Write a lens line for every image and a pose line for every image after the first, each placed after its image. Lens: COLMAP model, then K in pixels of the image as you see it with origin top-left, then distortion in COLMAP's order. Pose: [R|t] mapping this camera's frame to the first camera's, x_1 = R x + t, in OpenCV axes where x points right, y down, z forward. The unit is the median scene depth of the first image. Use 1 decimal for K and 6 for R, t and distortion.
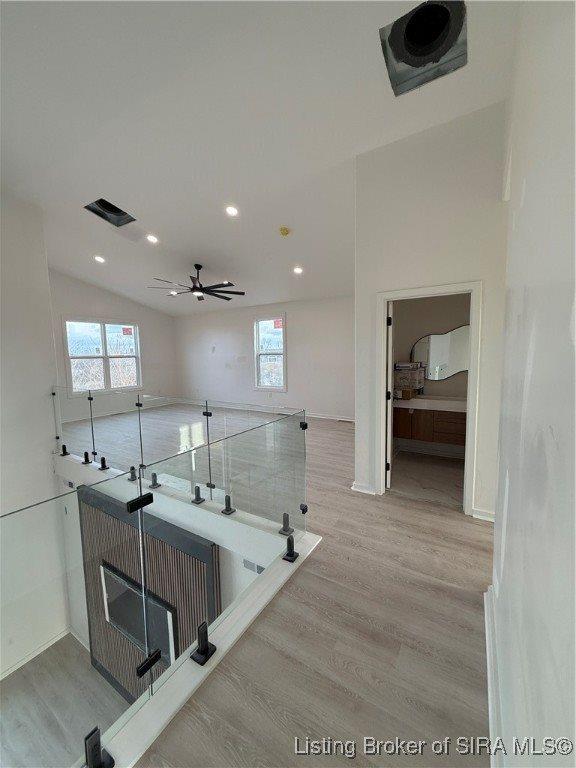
lens RADIAL K [[307.4, 0, 289.9], [0, 307.4, 381.8], [0, 0, 1]] dist [0.000984, 0.000511]
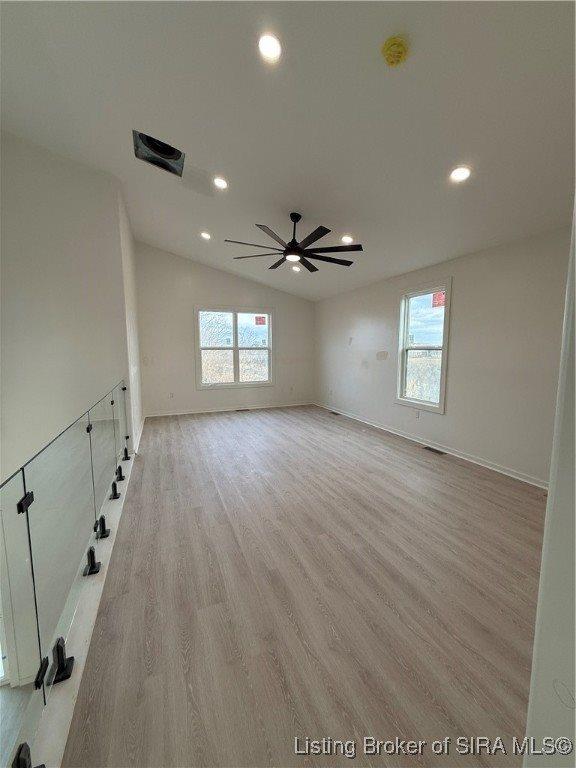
lens RADIAL K [[307.4, 0, 288.3], [0, 307.4, 379.2], [0, 0, 1]] dist [0.000984, 0.000511]
pose [[0.810644, 0.078320, -0.580278, 0.087036], [-0.070075, 0.996868, 0.036653, -0.035193], [0.581331, 0.010951, 0.813593, 0.357661]]
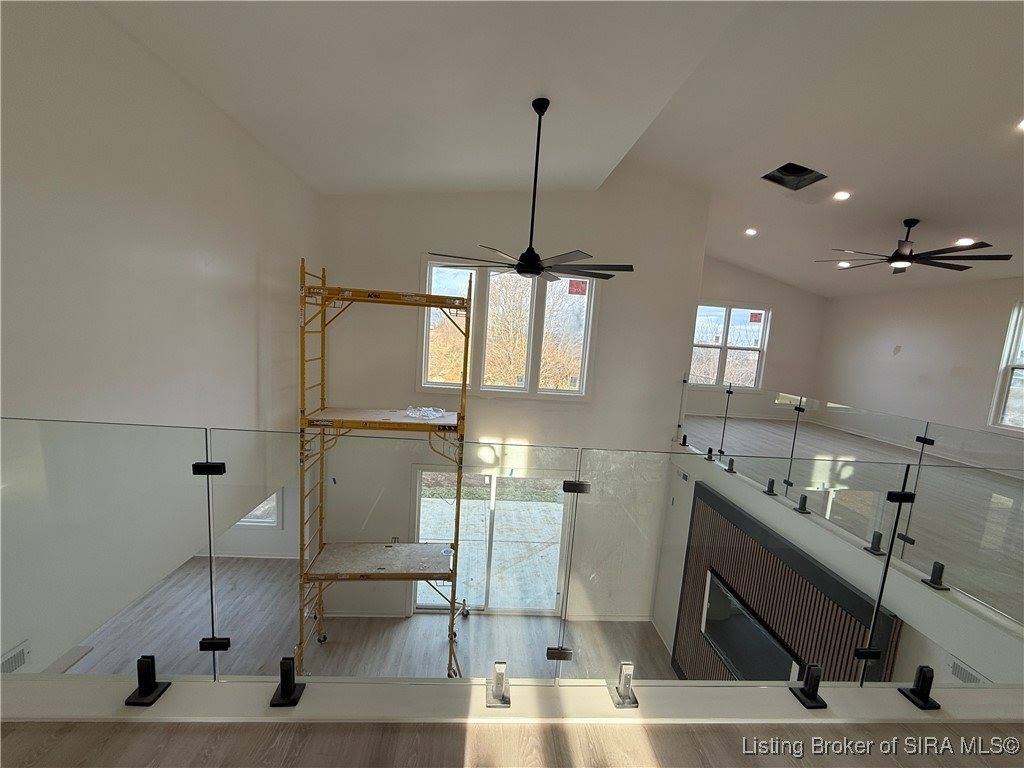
lens RADIAL K [[409.9, 0, 505.0], [0, 409.9, 385.4], [0, 0, 1]] dist [0.000984, 0.000511]
pose [[0.575451, 0.160434, -0.801946, -0.033167], [-0.153426, 0.984338, 0.086829, 0.016426], [0.803316, 0.073074, 0.591053, -0.141286]]
